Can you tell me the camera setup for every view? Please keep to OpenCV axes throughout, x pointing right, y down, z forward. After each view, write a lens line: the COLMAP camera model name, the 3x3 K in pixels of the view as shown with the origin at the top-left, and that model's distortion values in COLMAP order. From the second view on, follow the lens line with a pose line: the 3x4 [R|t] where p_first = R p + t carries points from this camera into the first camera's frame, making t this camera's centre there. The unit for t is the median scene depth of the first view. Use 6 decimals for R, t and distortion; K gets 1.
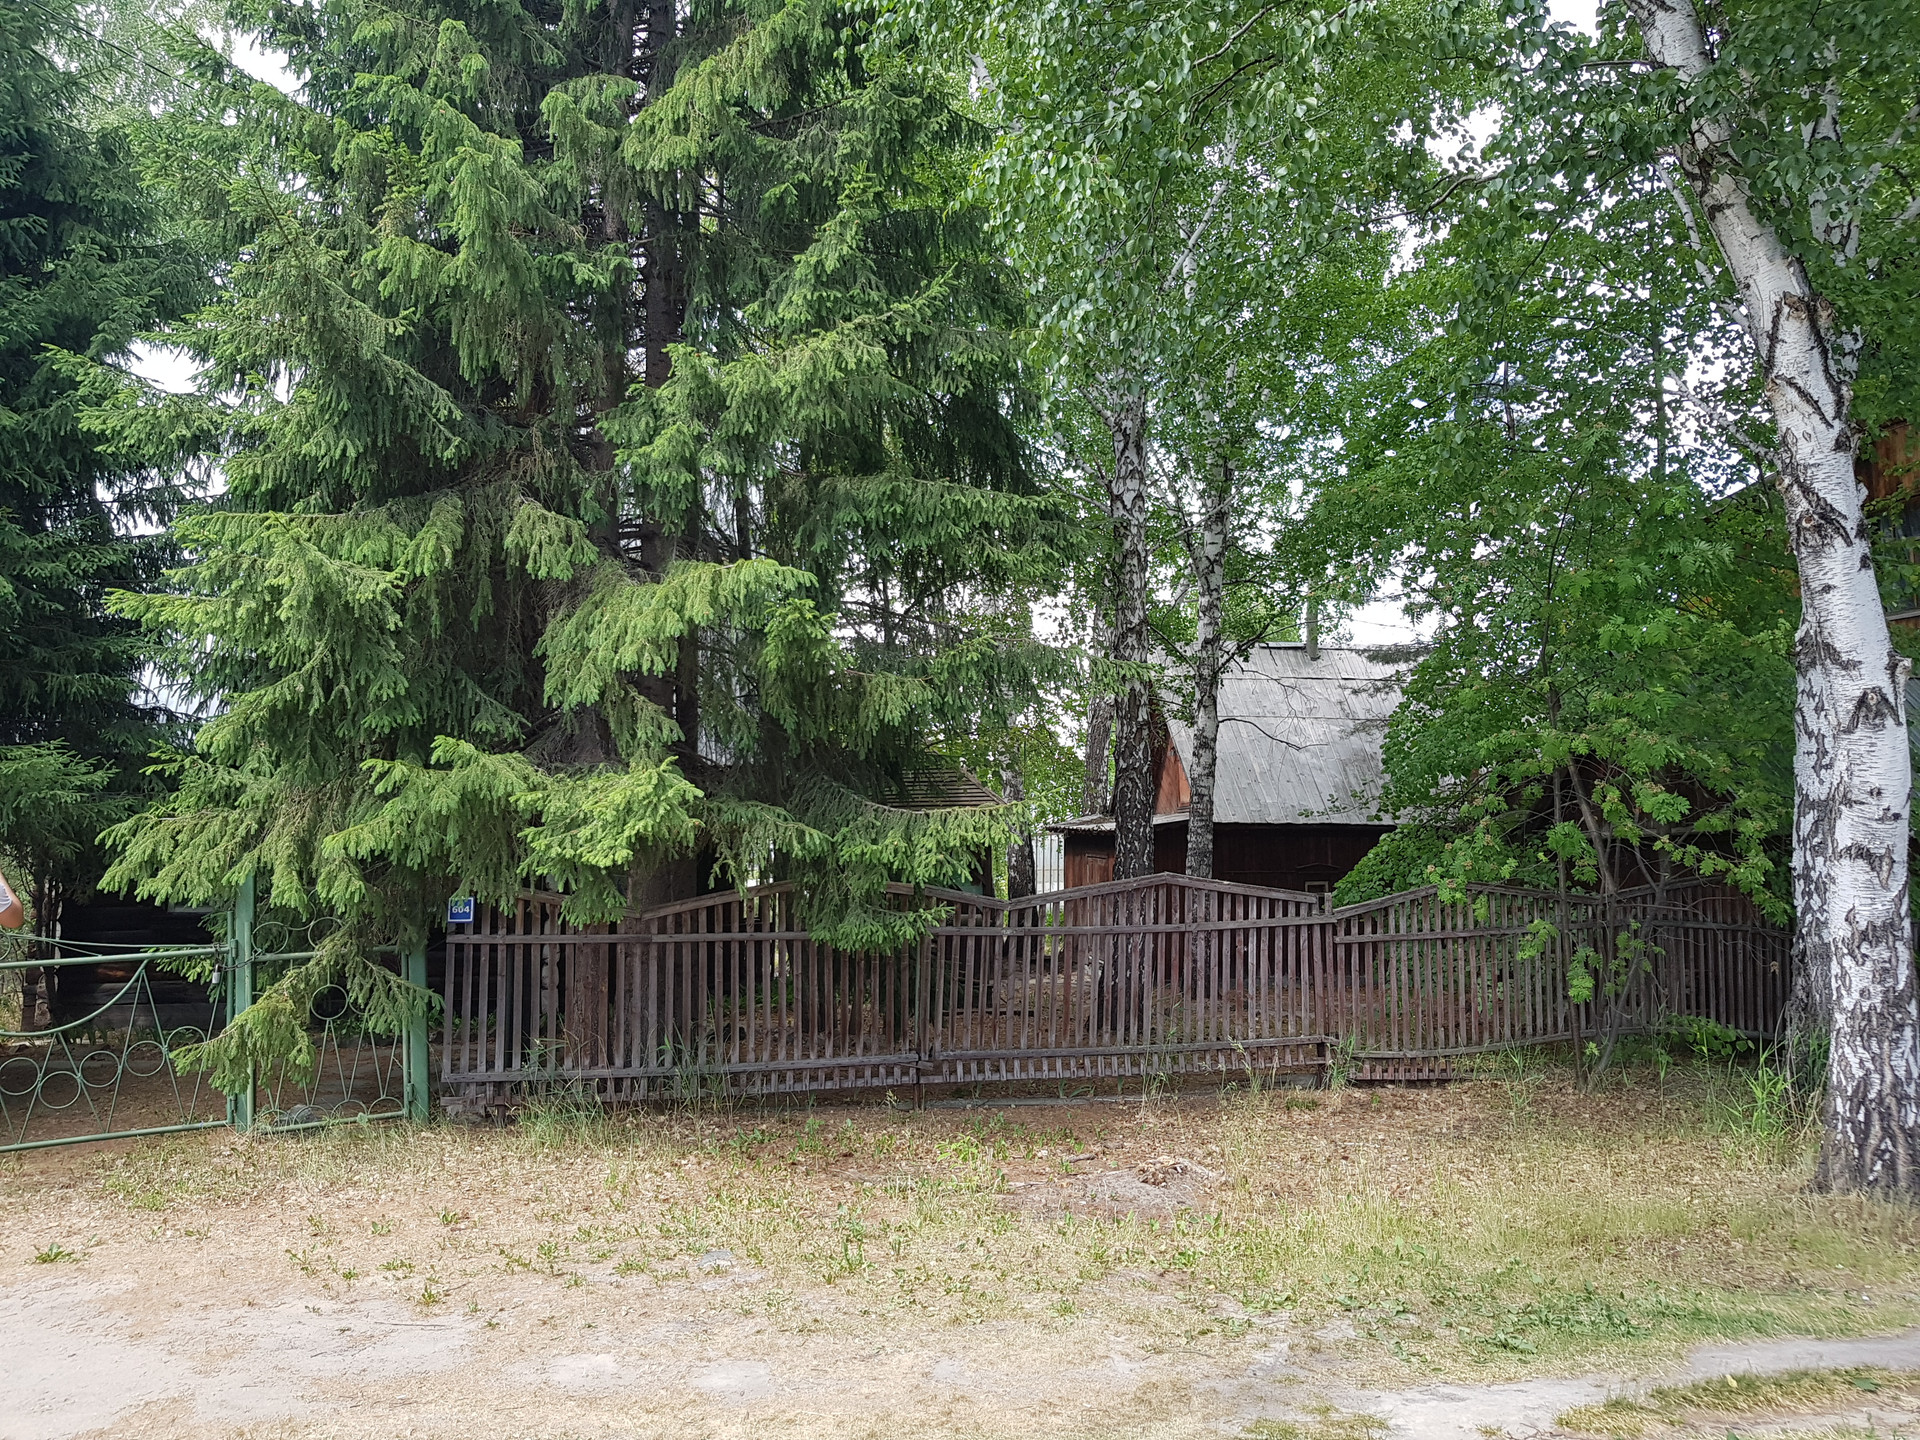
lens RADIAL K [[1447.9, 0, 1010.7], [0, 1447.9, 708.4], [0, 0, 1]] dist [-0.027004, -0.023630]
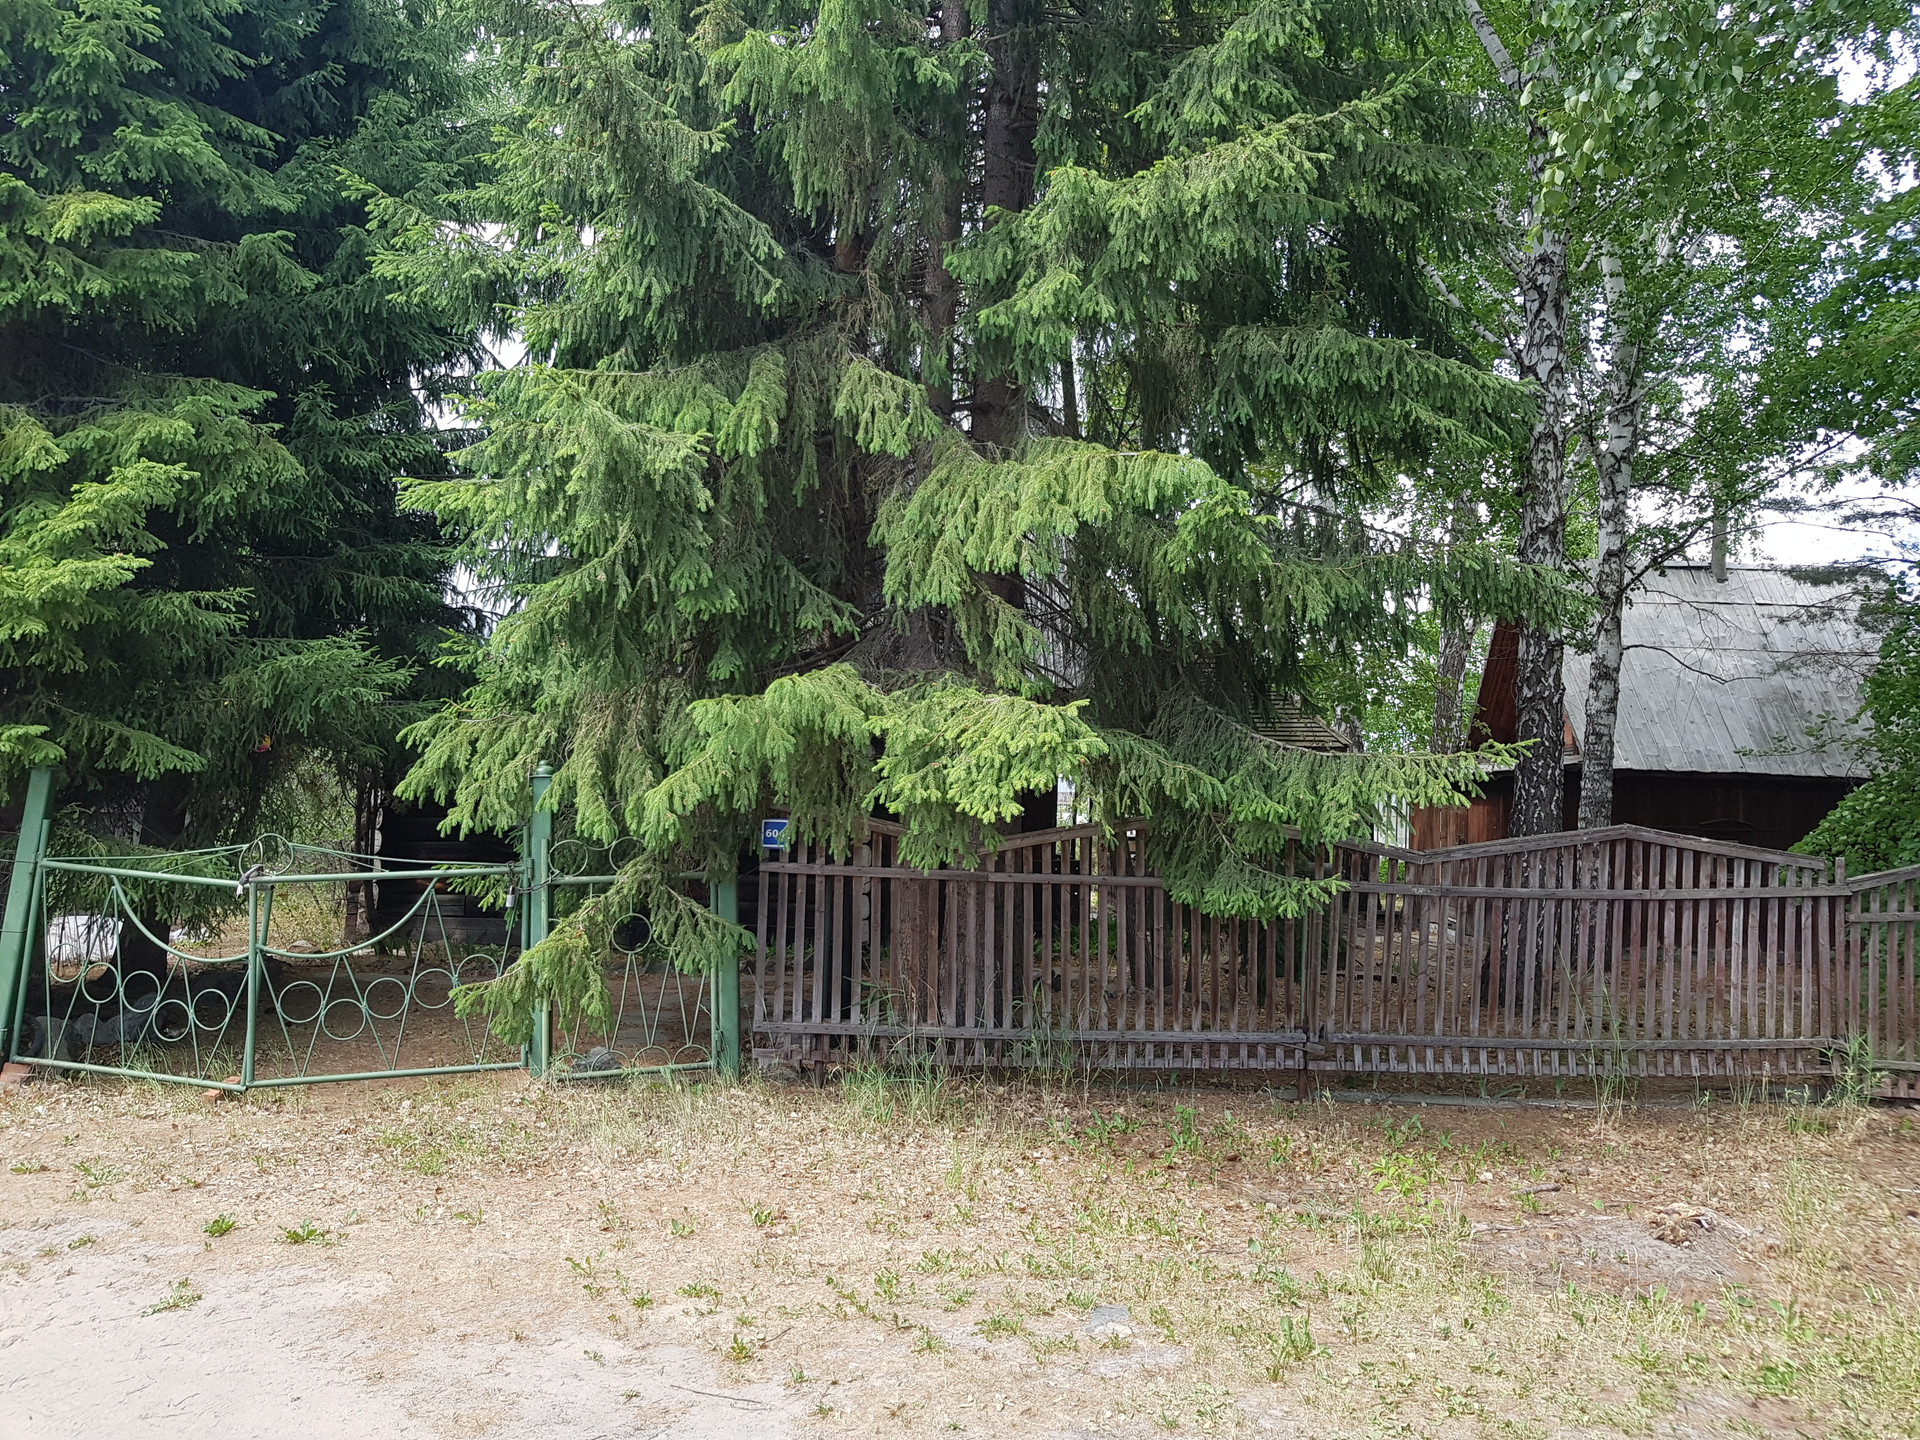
lens RADIAL K [[1450.6, 0, 960.0], [0, 1450.6, 720.0], [0, 0, 1]] dist [-0.006334, -0.147122]
pose [[0.973075, 0.025047, -0.229124, -0.074281], [-0.013549, 0.998575, 0.051616, 0.024109], [0.230090, -0.047121, 0.972028, 0.176571]]
